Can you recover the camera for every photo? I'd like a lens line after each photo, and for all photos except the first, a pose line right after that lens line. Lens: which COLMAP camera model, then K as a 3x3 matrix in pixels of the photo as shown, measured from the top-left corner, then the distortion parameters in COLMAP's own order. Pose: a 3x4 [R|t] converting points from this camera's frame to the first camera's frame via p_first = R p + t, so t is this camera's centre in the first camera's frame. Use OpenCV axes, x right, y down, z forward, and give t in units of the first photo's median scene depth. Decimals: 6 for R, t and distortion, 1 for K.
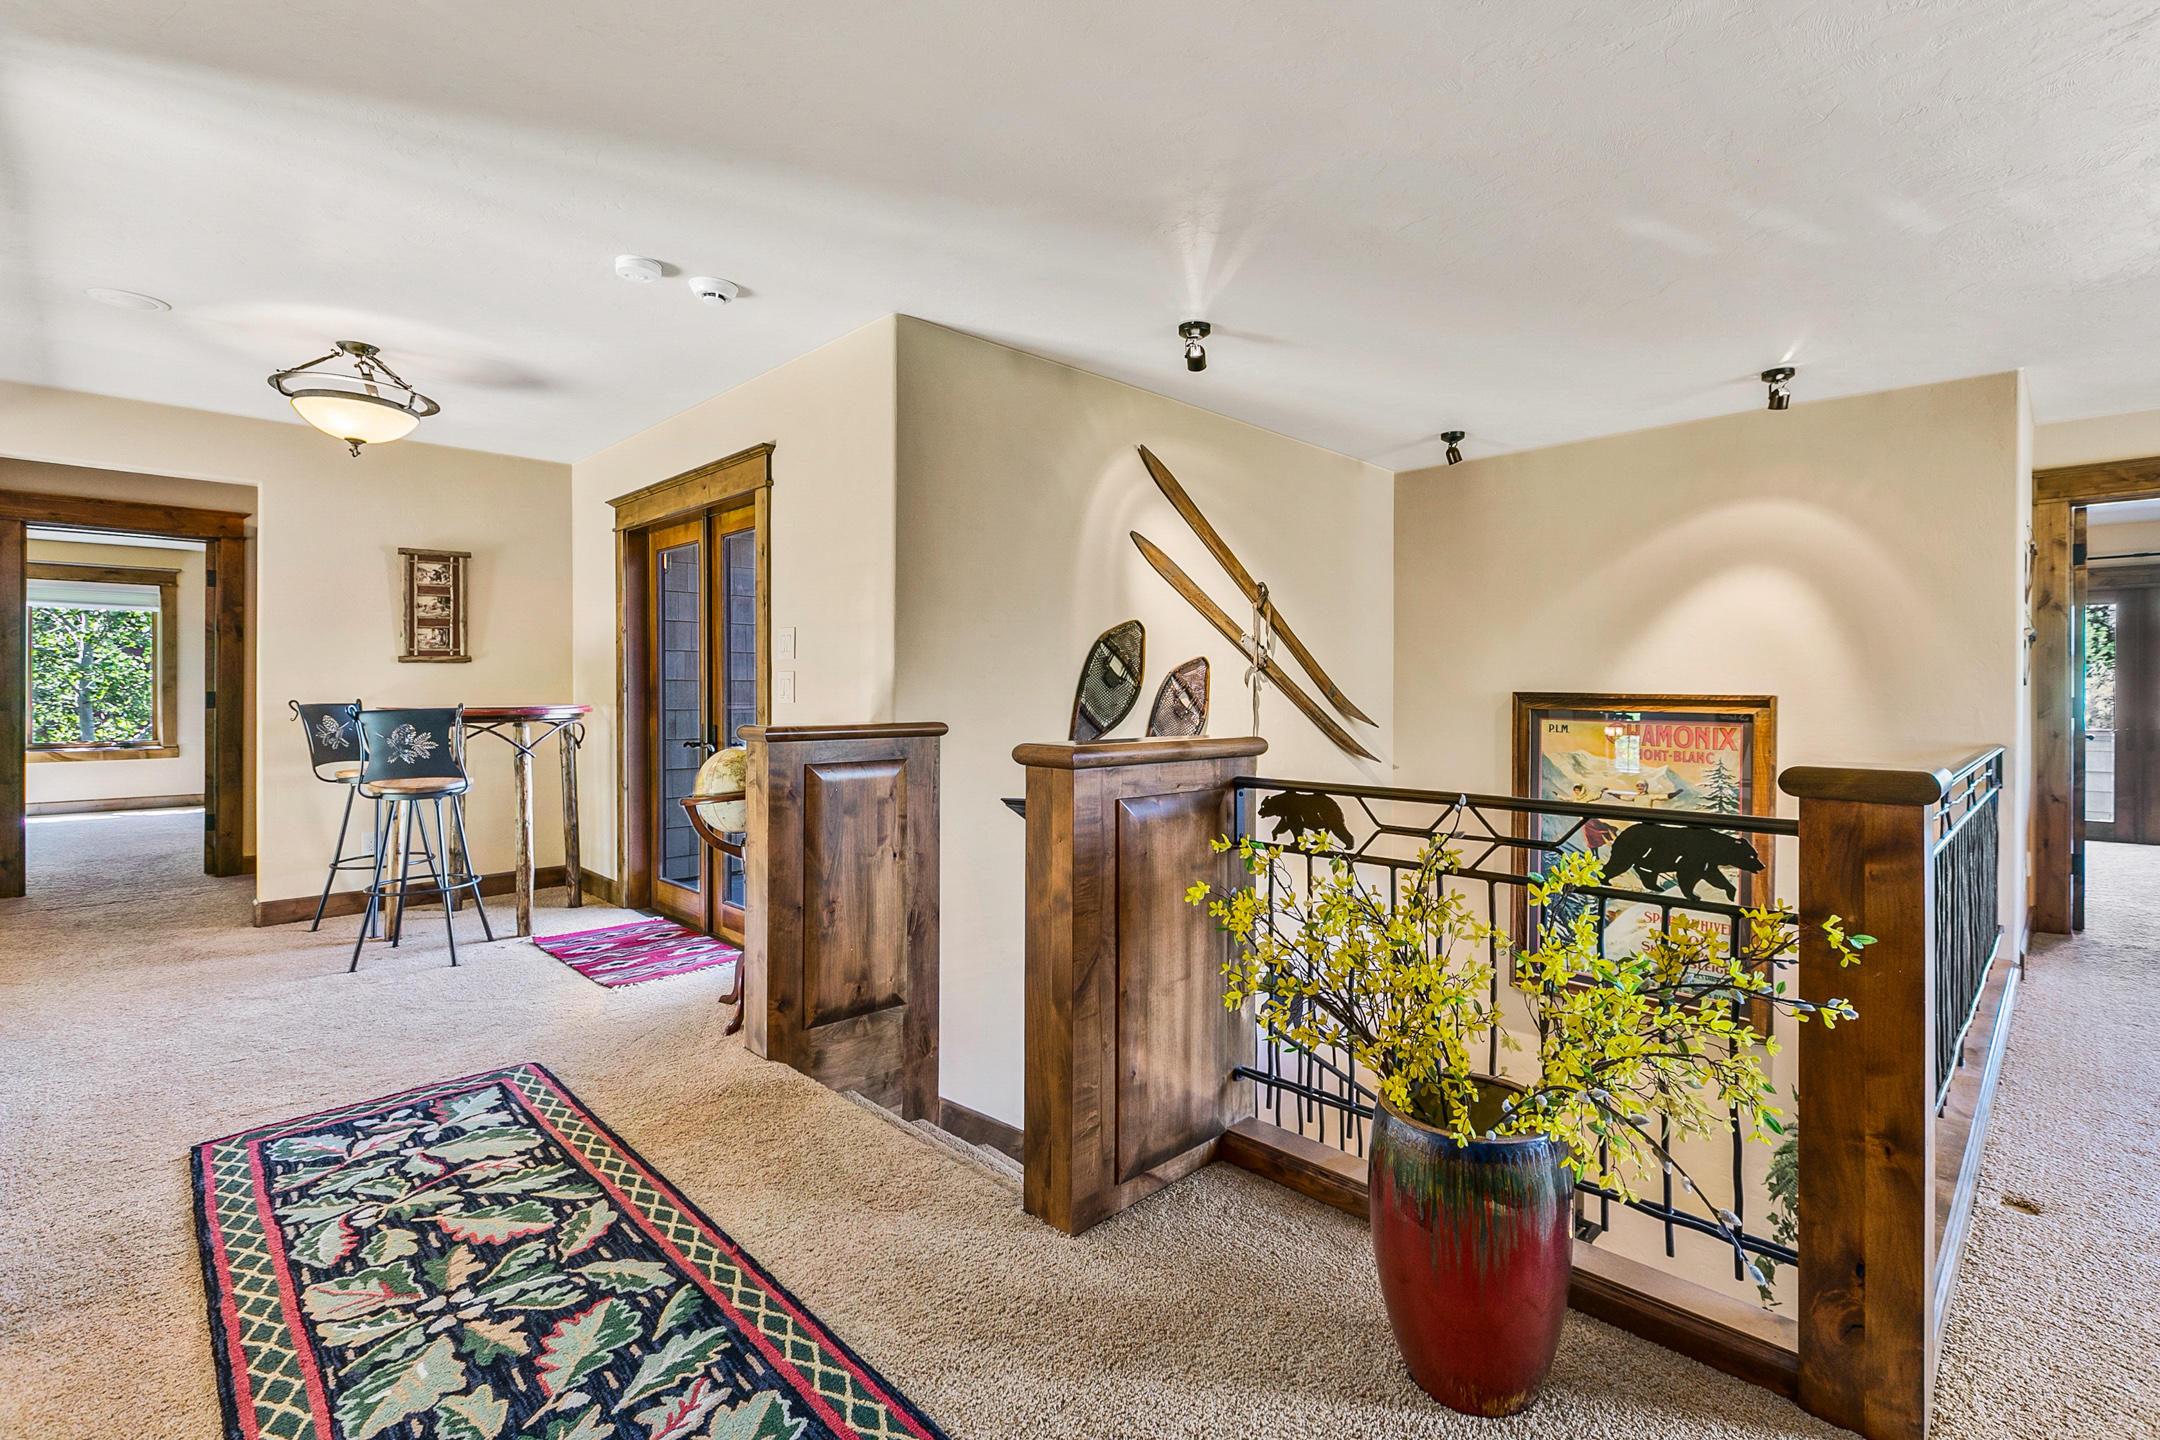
lens RADIAL K [[967.7, 0, 1080.8], [0, 967.7, 724.6], [0, 0, 1]] dist [0.002234, -0.000814]
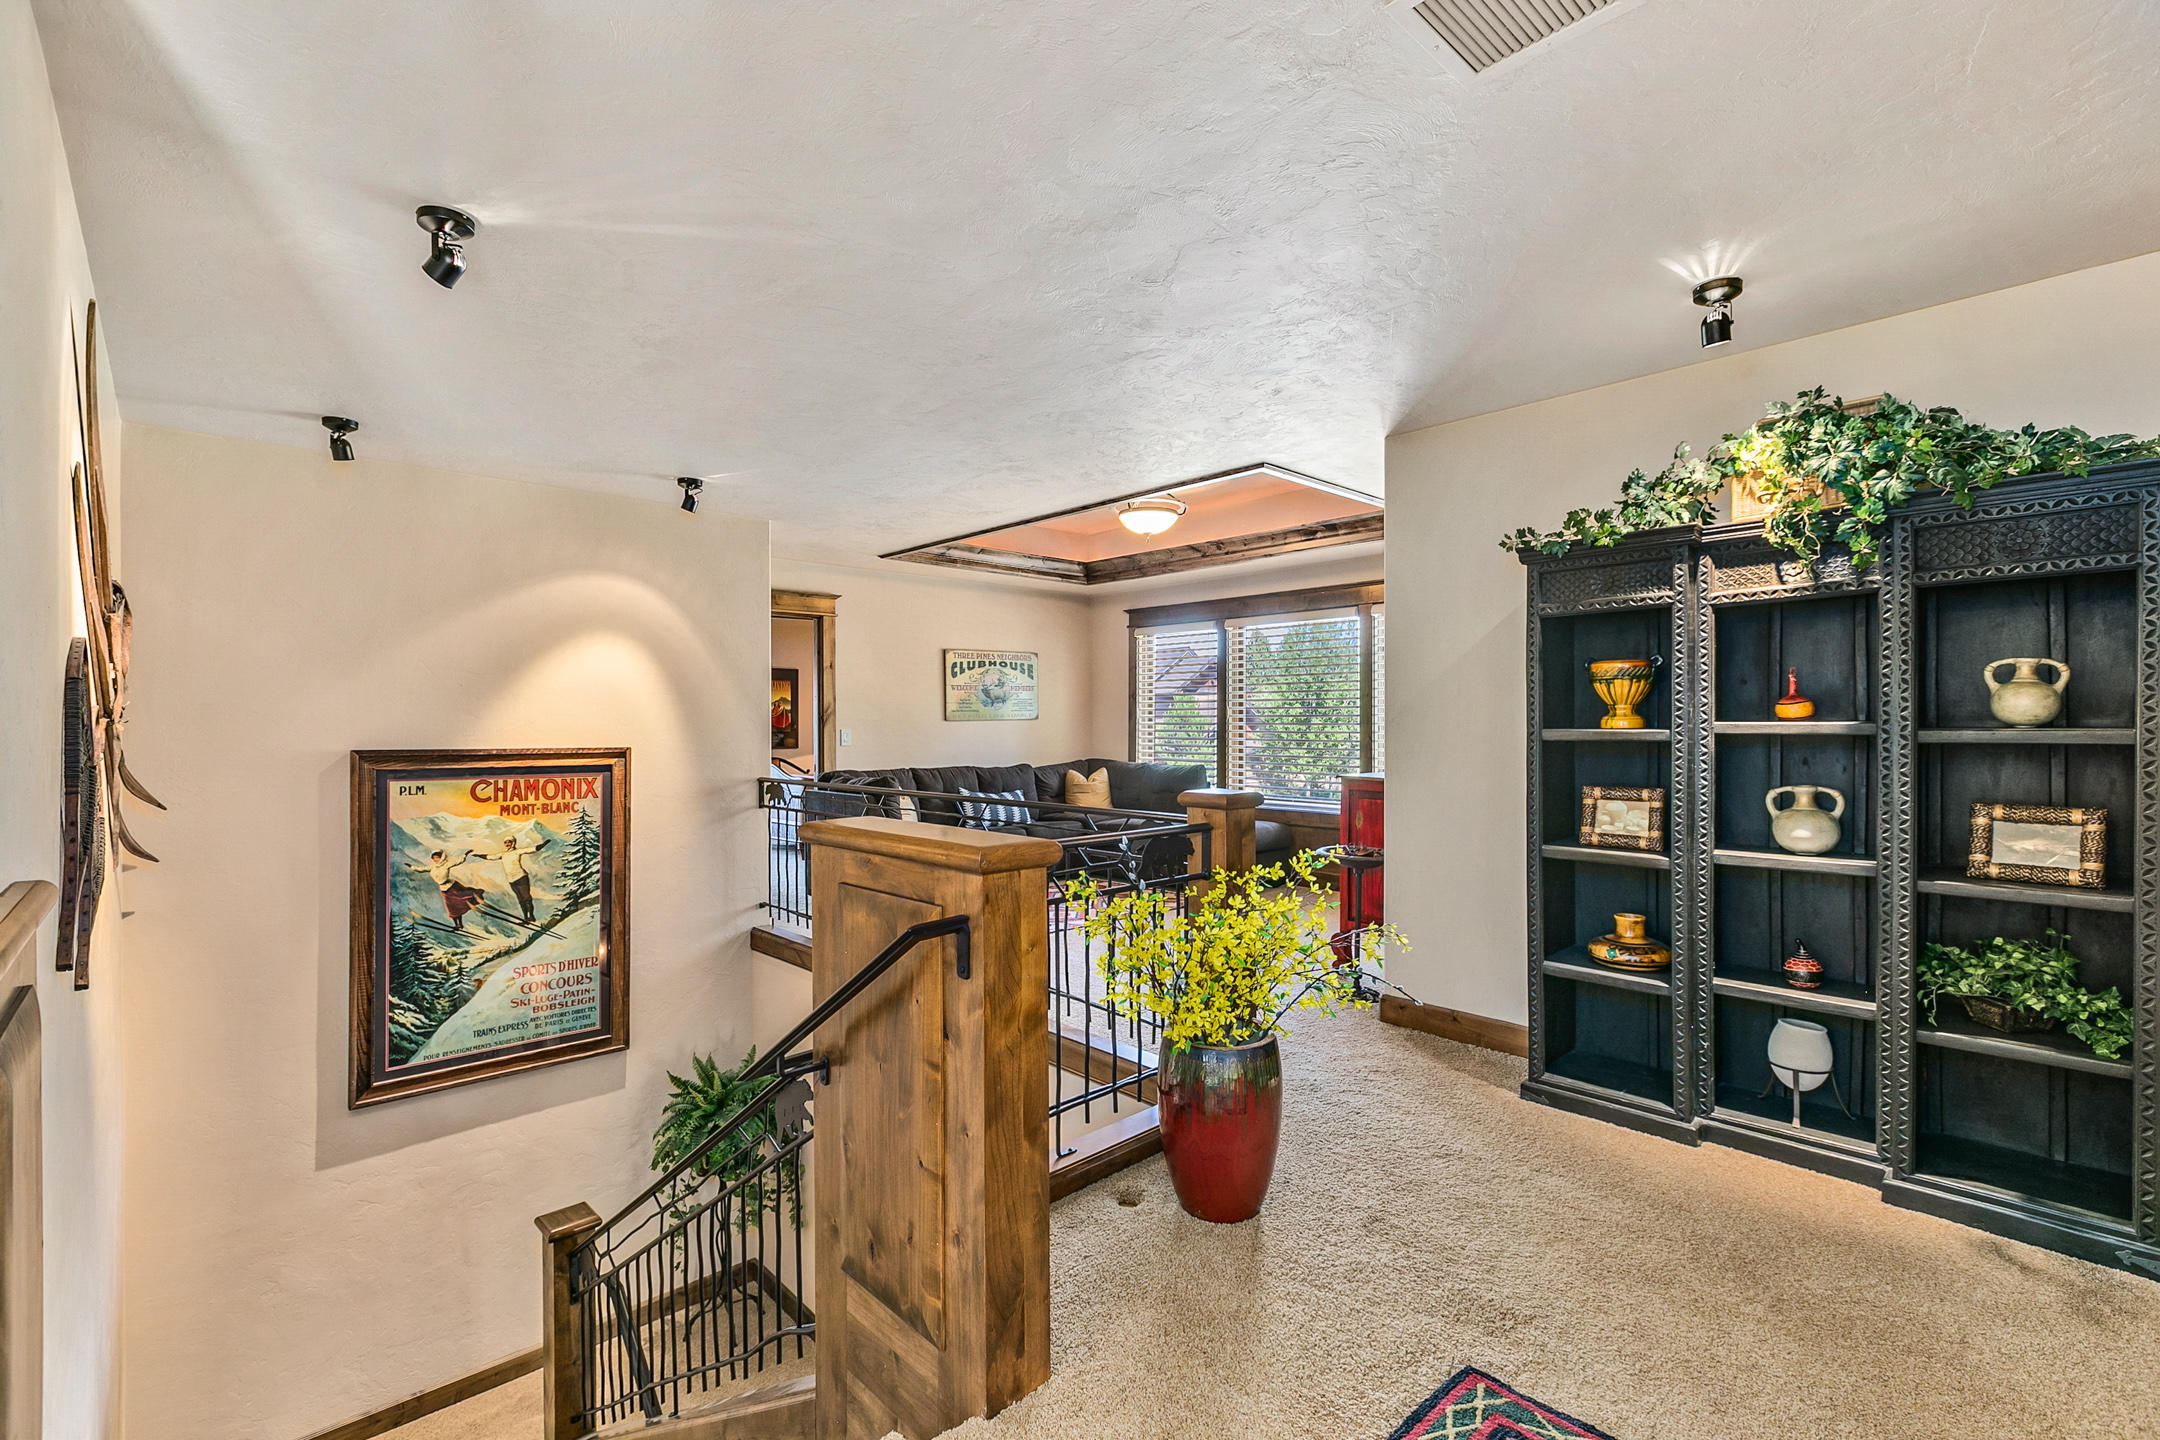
lens RADIAL K [[967.7, 0, 1080.8], [0, 967.7, 724.6], [0, 0, 1]] dist [0.002234, -0.000814]
pose [[0.029908, -0.006659, 0.999530, -0.399516], [0.040381, 0.999169, 0.005448, -0.039295], [-0.998737, 0.040199, 0.030152, 0.400674]]
